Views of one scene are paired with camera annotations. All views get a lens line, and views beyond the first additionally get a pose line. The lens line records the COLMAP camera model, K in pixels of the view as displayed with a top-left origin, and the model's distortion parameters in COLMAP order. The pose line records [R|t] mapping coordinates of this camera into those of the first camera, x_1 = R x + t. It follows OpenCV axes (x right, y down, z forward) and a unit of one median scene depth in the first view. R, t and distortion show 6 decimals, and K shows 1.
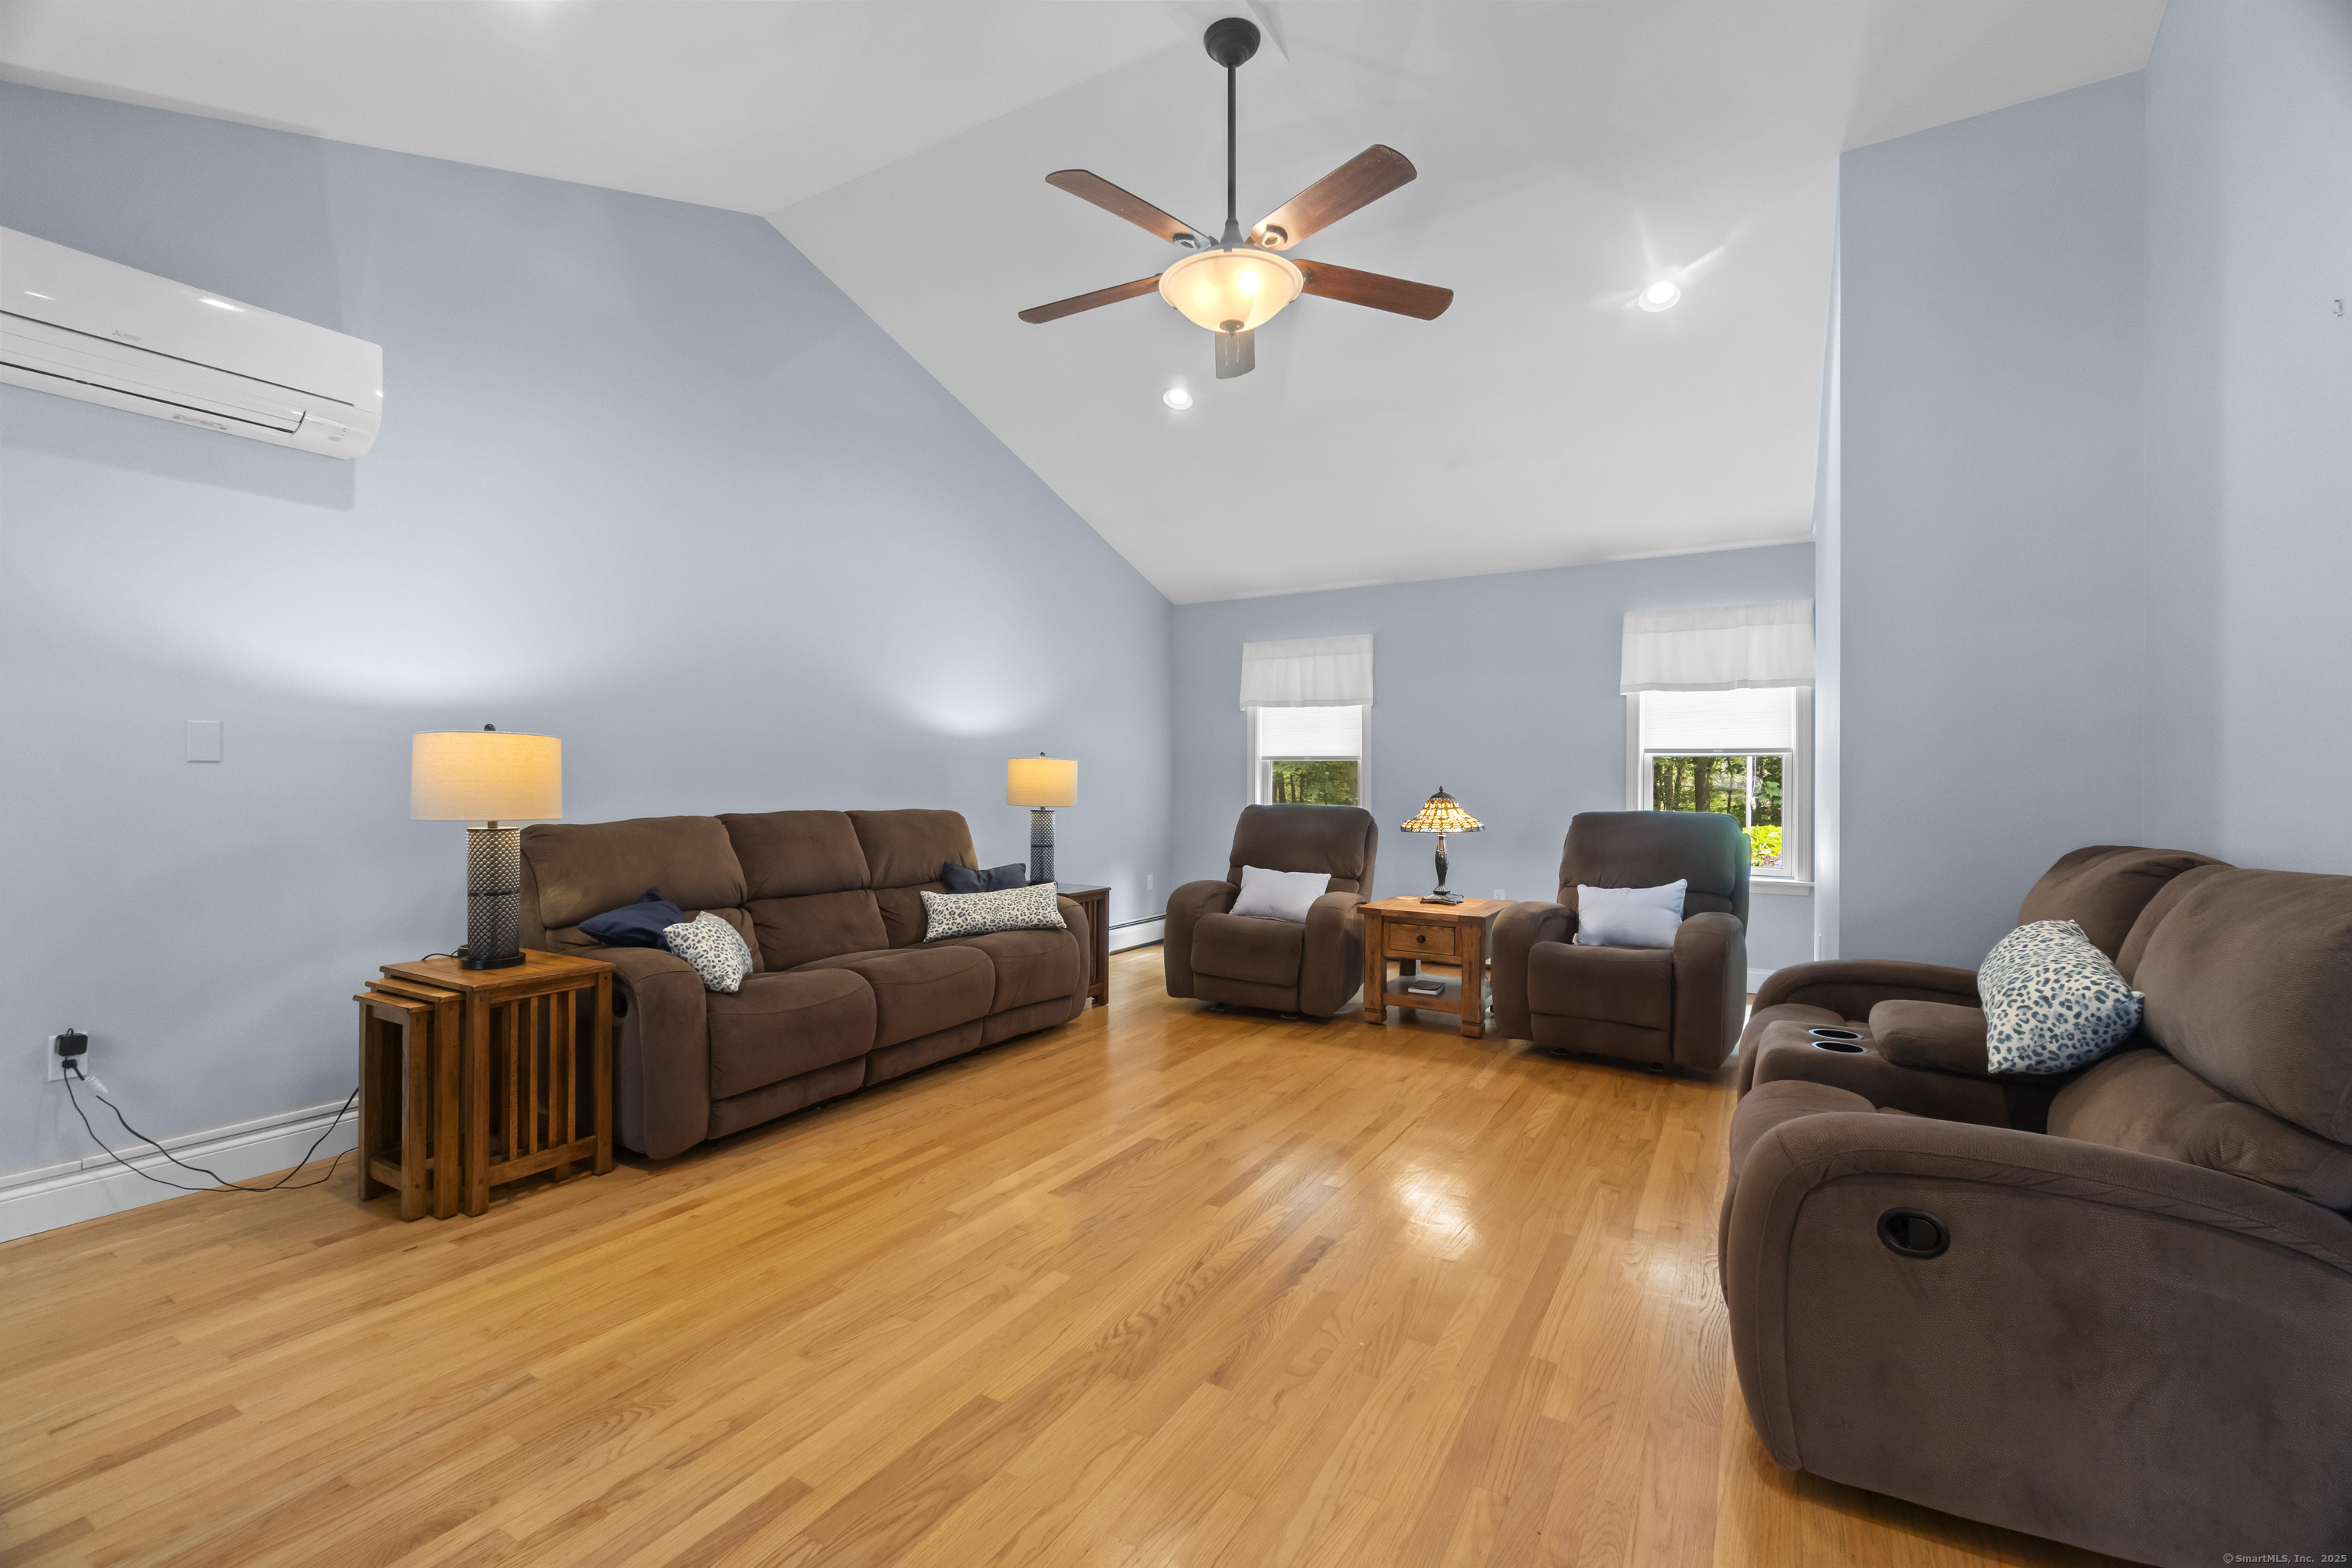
lens RADIAL K [[1015.1, 0, 1179.8], [0, 1015.1, 786.8], [0, 0, 1]] dist [0.000066, 0.000315]
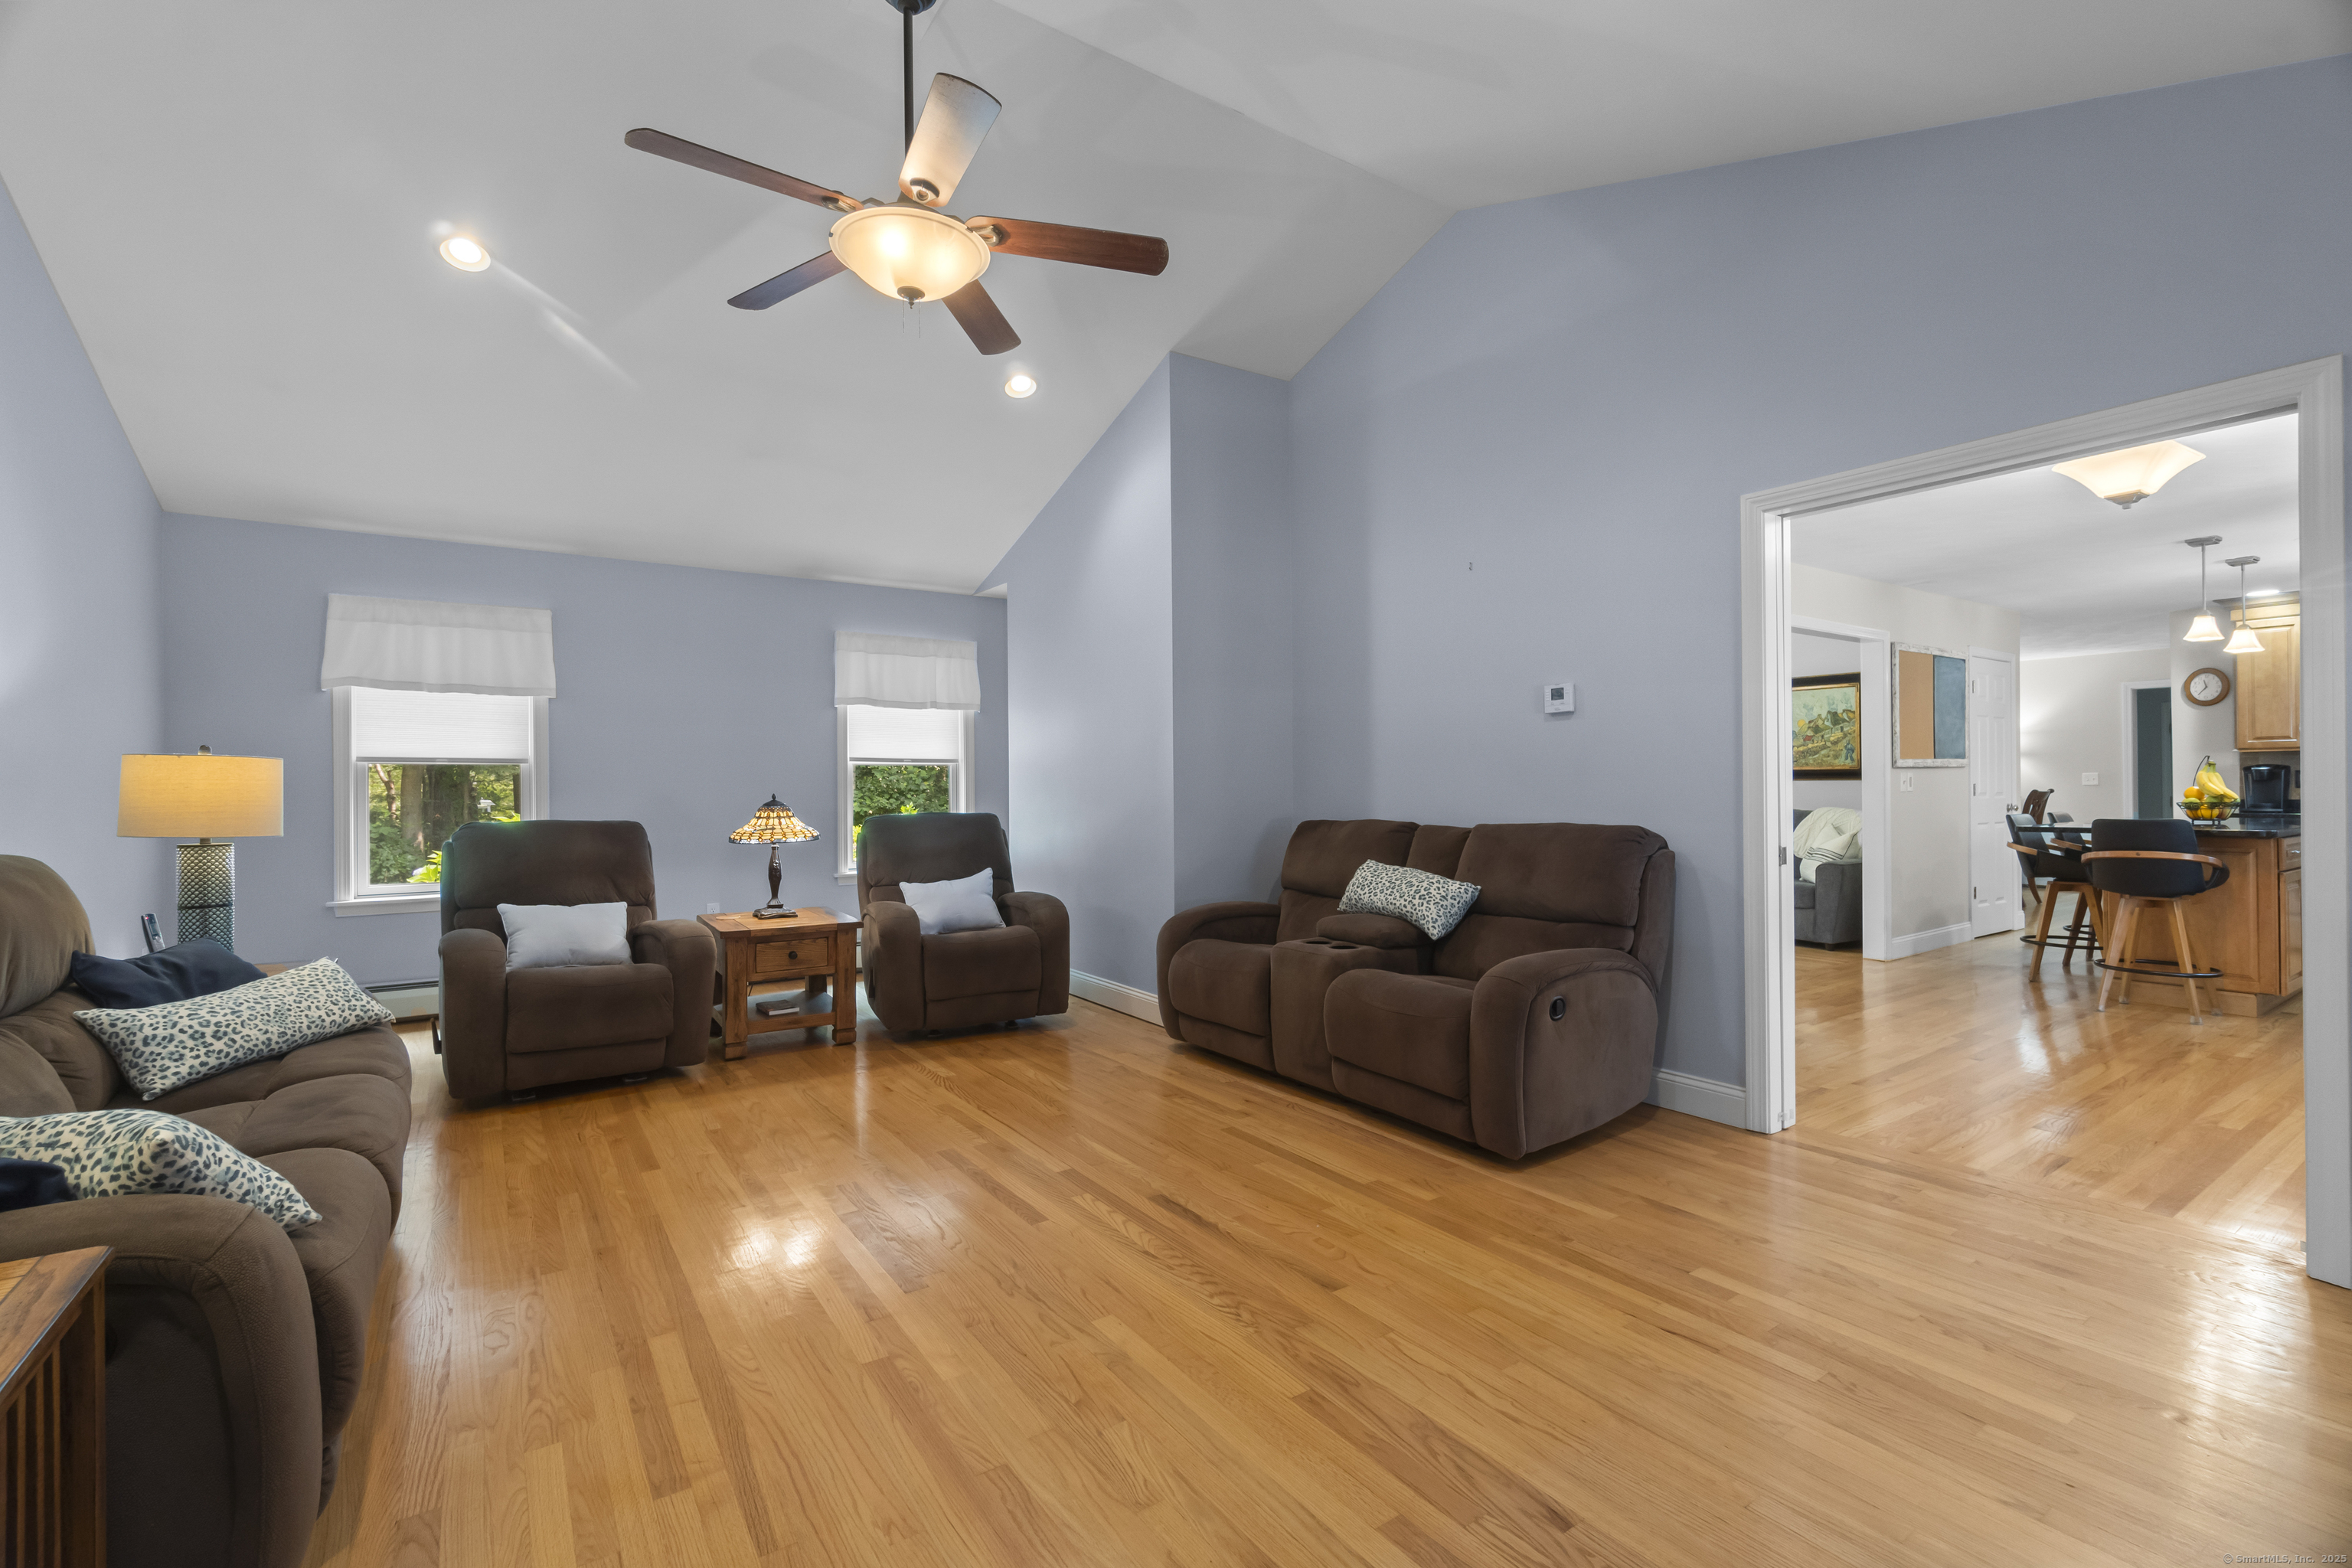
lens RADIAL K [[1020.7, 0, 1165.8], [0, 1020.7, 786.9], [0, 0, 1]] dist [-0.001485, 0.000139]
pose [[0.431093, -0.008373, 0.902269, -0.563970], [0.014373, 0.999894, 0.002411, -0.005199], [-0.902193, 0.011929, 0.431168, 0.326663]]
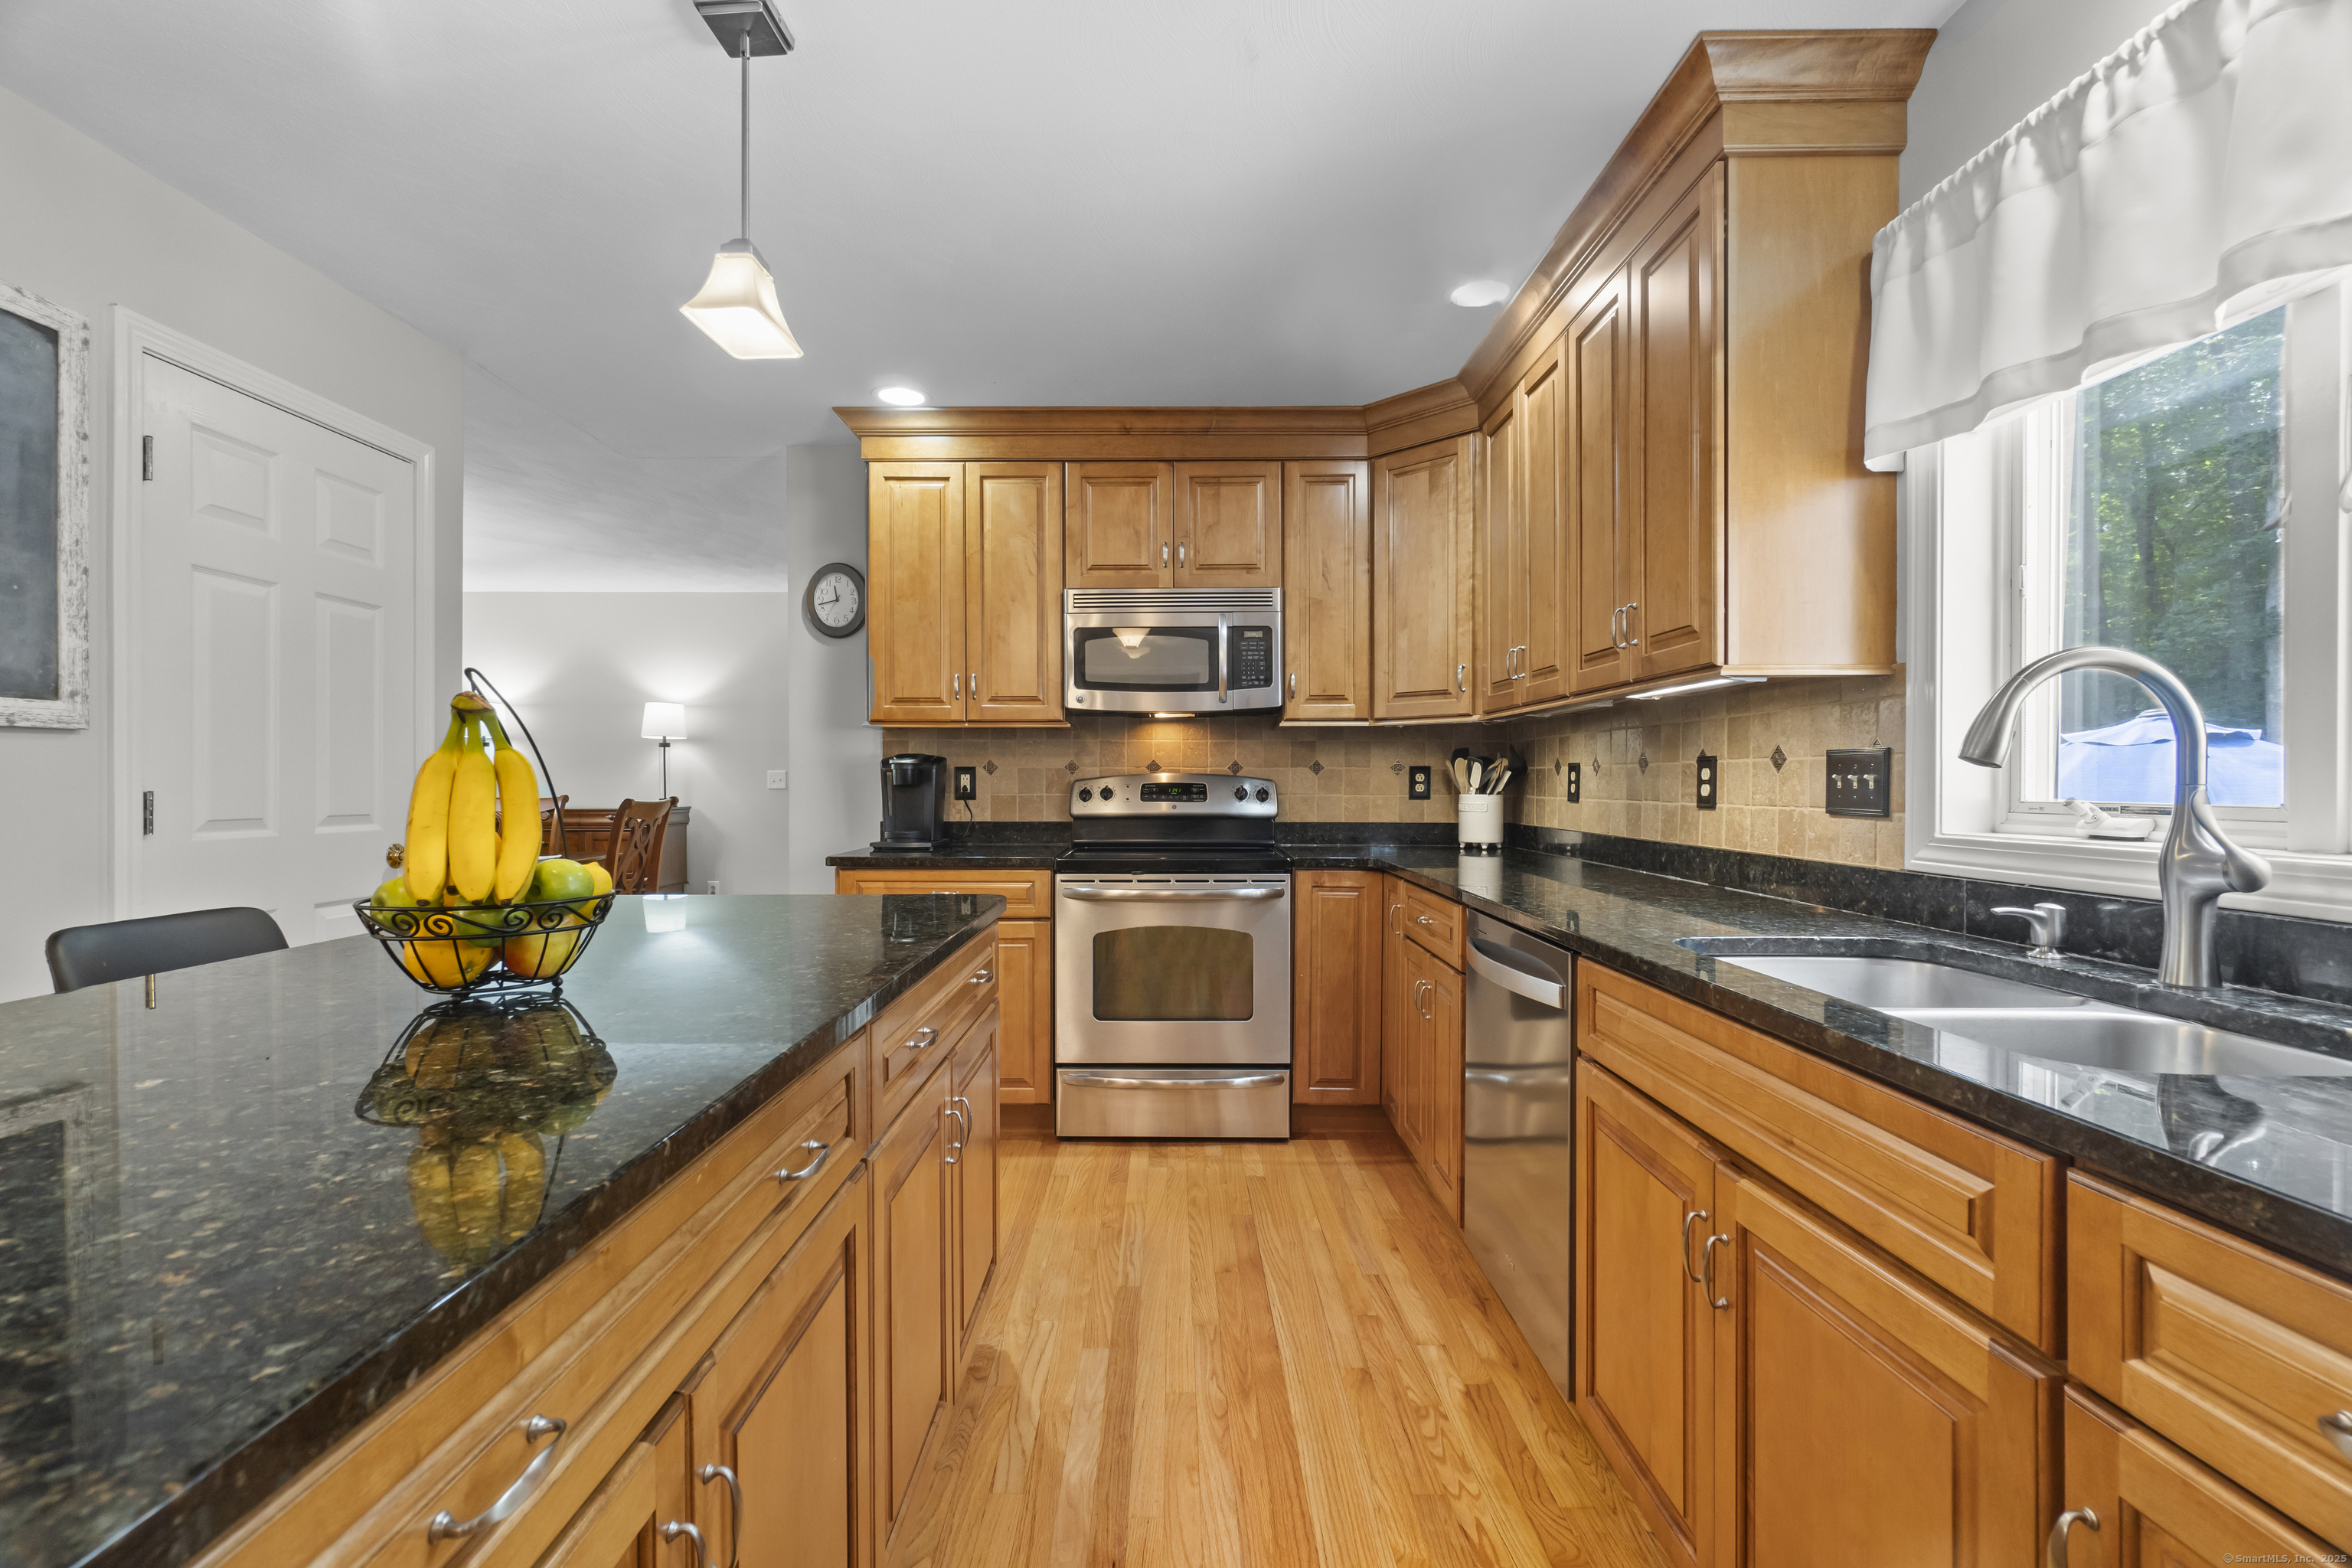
lens RADIAL K [[1015.1, 0, 1179.8], [0, 1015.1, 786.8], [0, 0, 1]] dist [0.000066, 0.000315]
pose [[-0.512805, -0.011881, 0.858423, 1.036718], [-0.001621, 0.999916, 0.012872, 0.004092], [-0.858504, 0.005209, -0.512781, -0.409962]]
